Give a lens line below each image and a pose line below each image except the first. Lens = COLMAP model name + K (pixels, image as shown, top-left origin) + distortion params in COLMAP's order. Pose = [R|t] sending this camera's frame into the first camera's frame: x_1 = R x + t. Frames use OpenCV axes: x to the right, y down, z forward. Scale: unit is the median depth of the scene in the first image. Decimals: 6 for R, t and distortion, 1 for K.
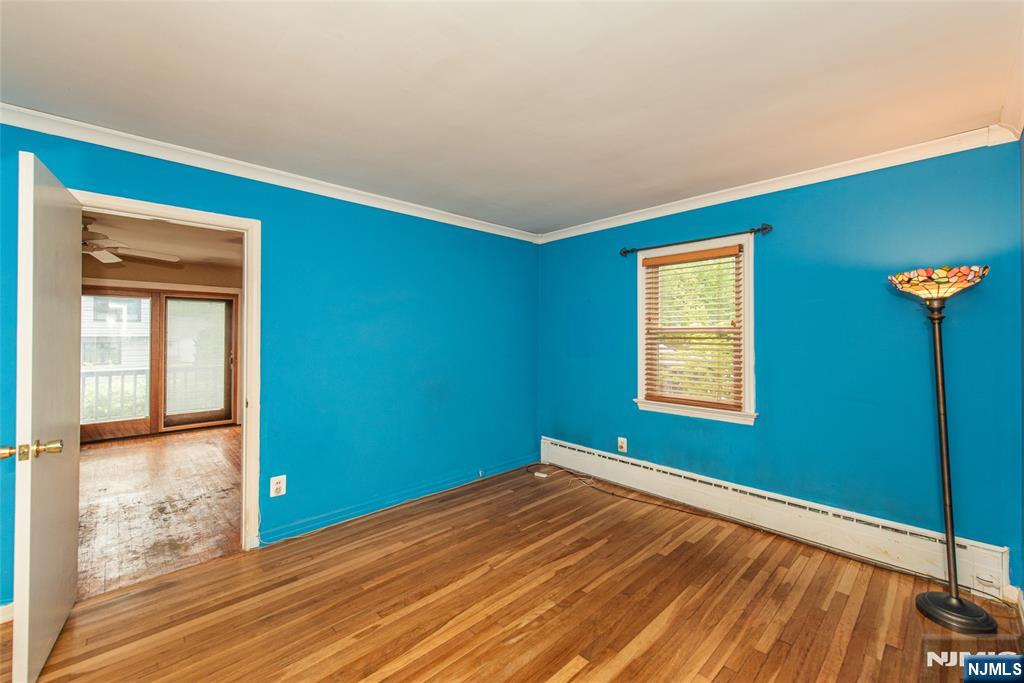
lens RADIAL K [[411.9, 0, 510.4], [0, 411.9, 335.3], [0, 0, 1]] dist [0.006611, -0.003919]
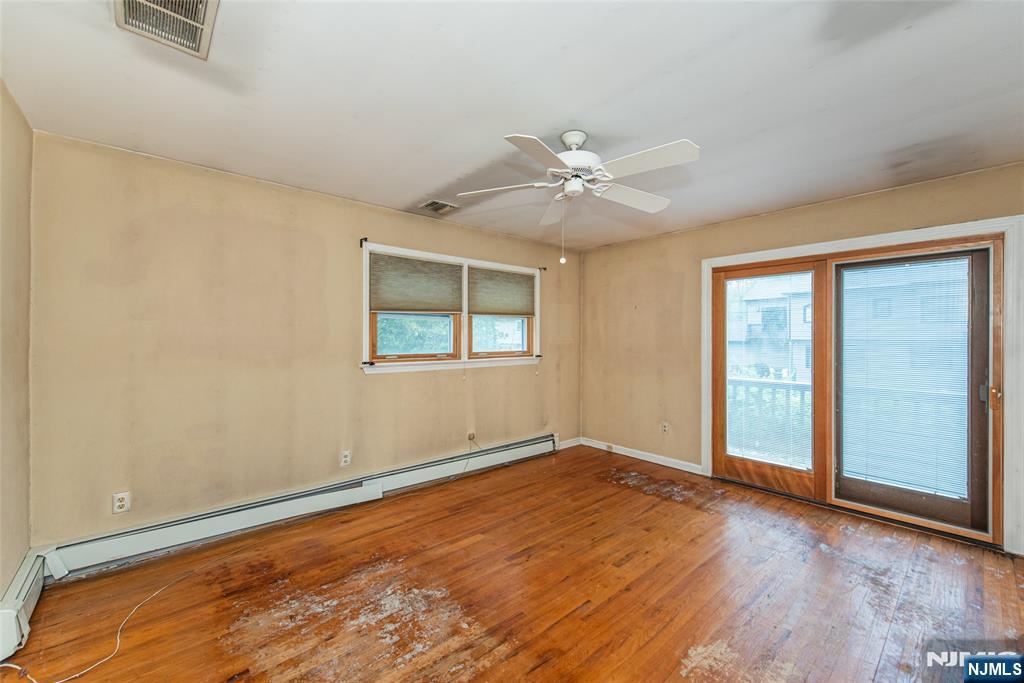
lens RADIAL K [[411.9, 0, 510.5], [0, 411.9, 335.1], [0, 0, 1]] dist [0.006611, -0.003919]
pose [[-0.037035, -0.001218, -0.999313, -0.254125], [0.006583, 0.999977, -0.001463, -0.000742], [0.999292, -0.006632, -0.037026, 0.568208]]
